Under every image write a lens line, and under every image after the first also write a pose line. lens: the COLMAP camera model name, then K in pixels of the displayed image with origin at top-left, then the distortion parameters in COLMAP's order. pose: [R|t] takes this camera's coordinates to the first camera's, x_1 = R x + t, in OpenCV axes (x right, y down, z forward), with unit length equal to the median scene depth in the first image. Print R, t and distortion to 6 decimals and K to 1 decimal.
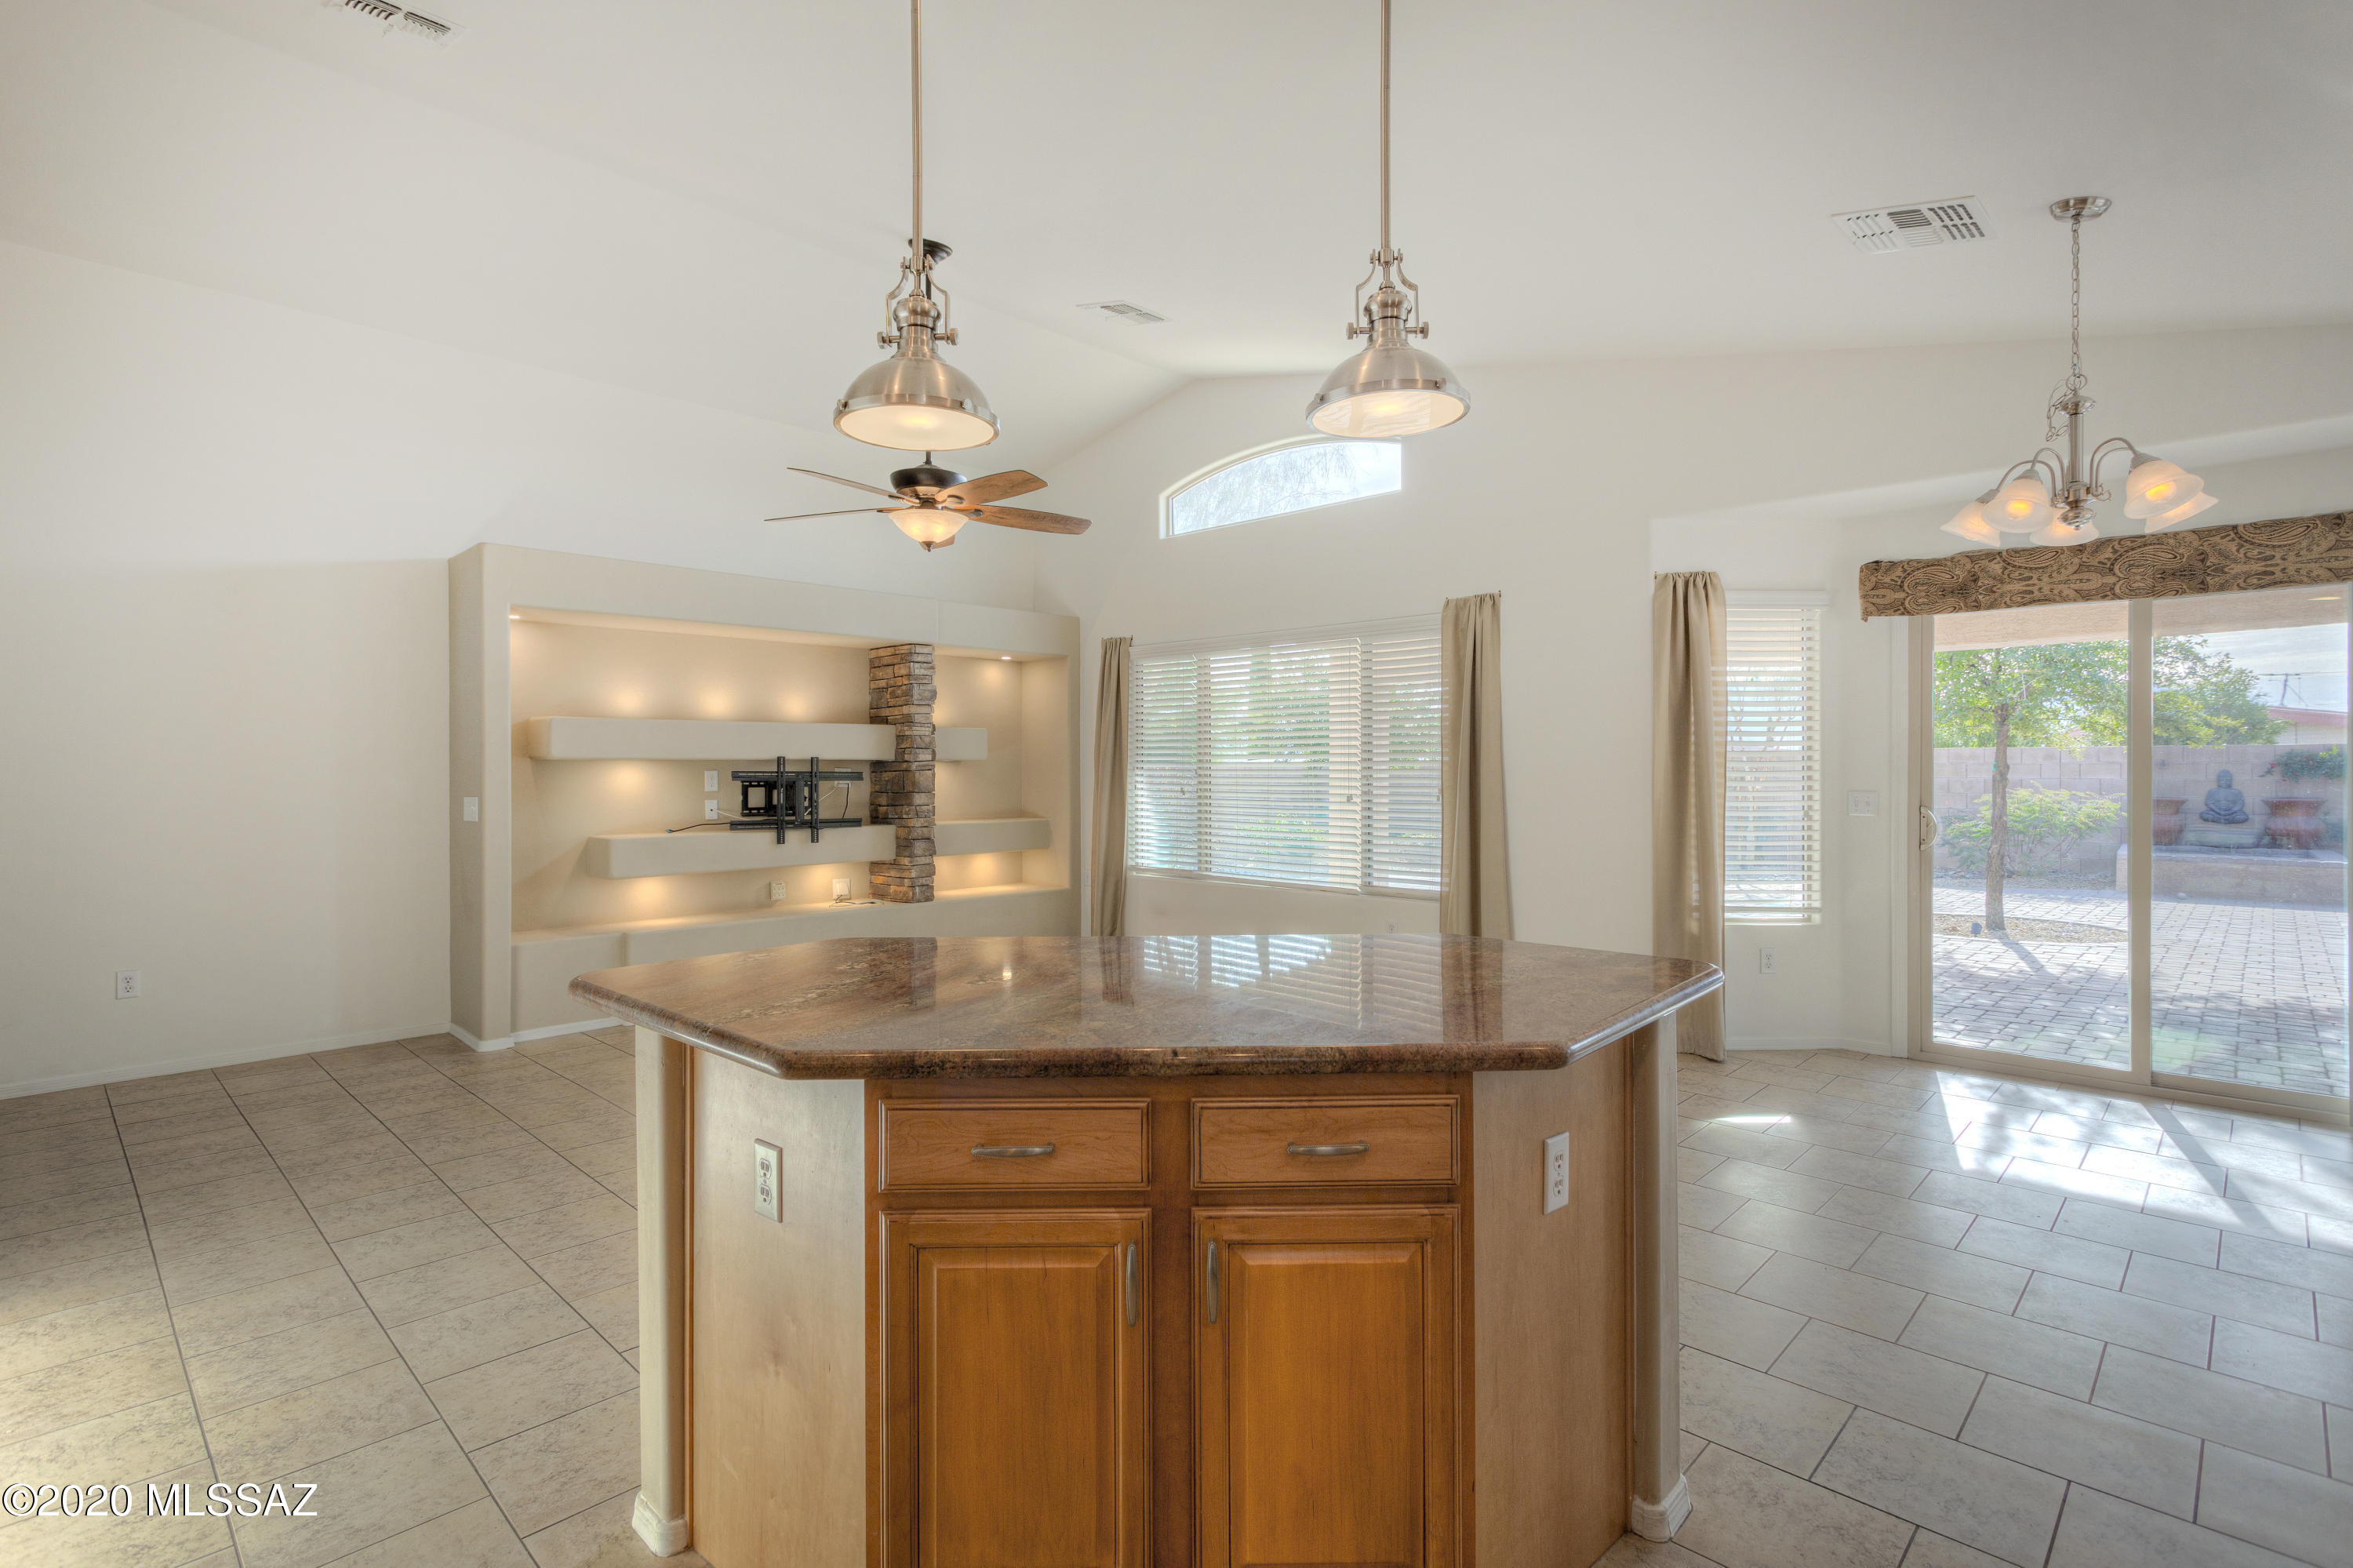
lens RADIAL K [[1128.2, 0, 1176.9], [0, 1128.2, 758.6], [0, 0, 1]] dist [0.000750, -0.000044]
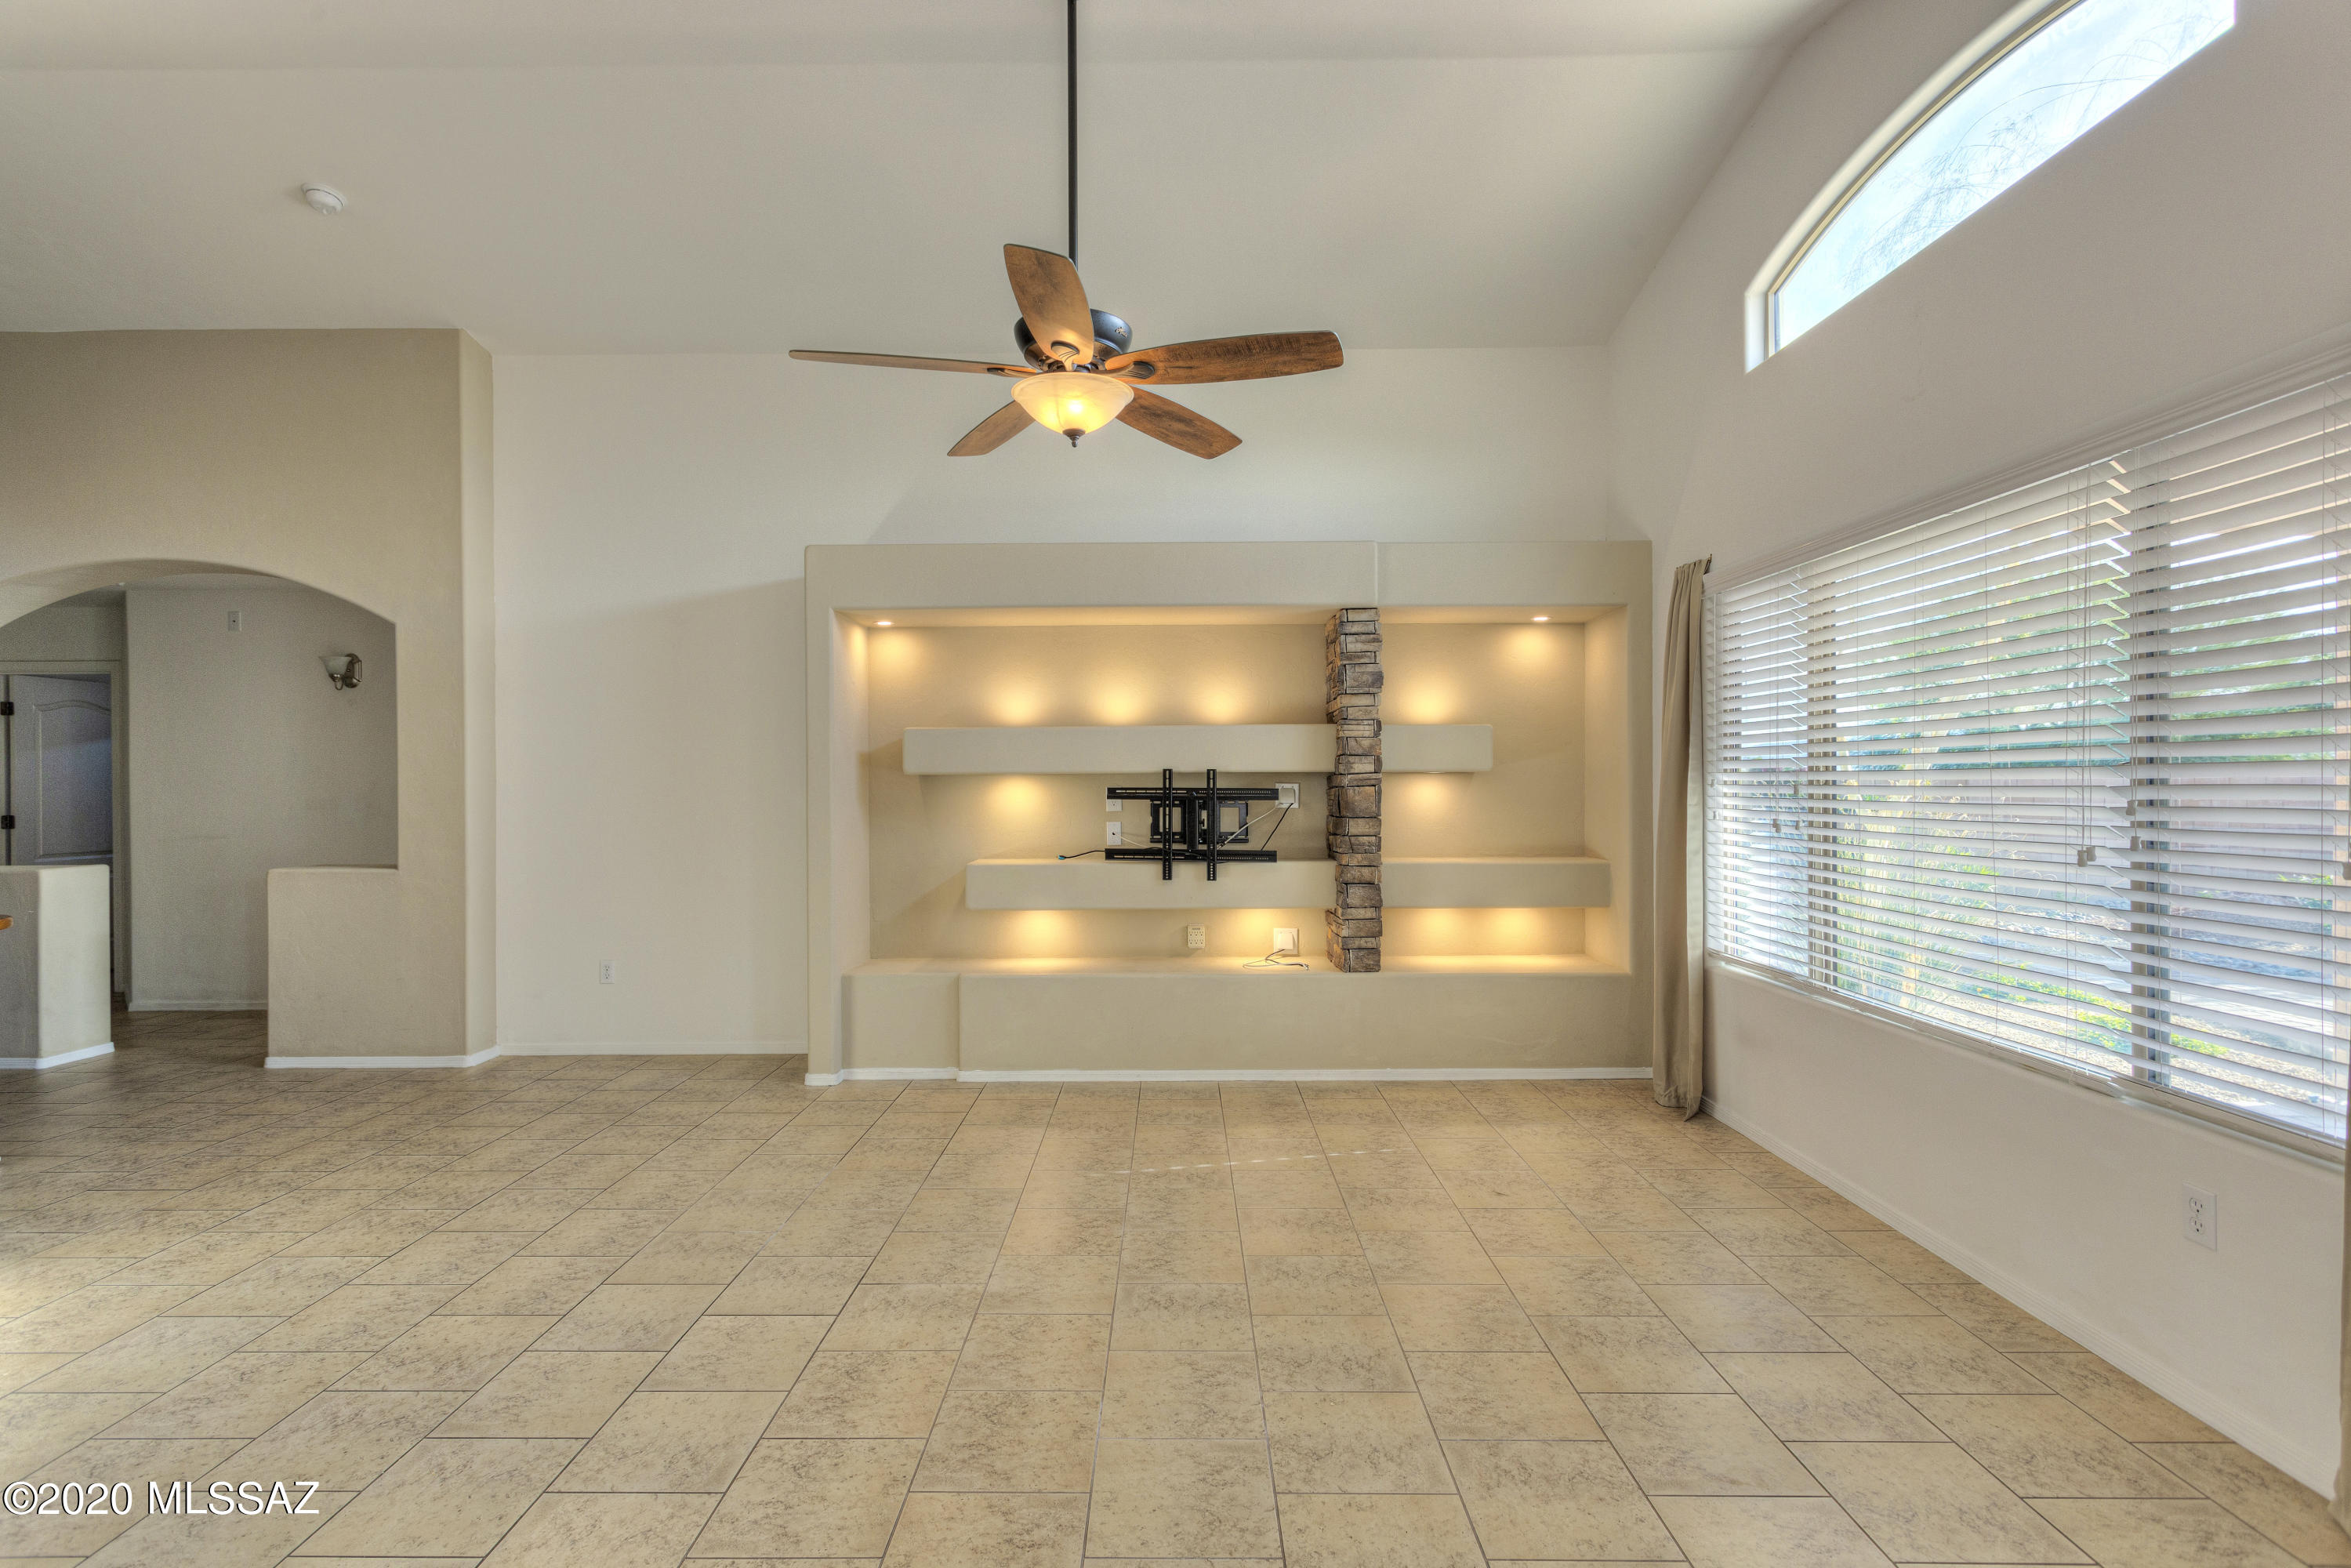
lens RADIAL K [[1105.0, 0, 1167.0], [0, 1105.0, 783.9], [0, 0, 1]] dist [0.001772, 0.000685]
pose [[0.687101, -0.000736, -0.726562, 0.197957], [0.008134, 0.999945, 0.006680, 0.003230], [0.726517, -0.010500, 0.687069, 0.441720]]
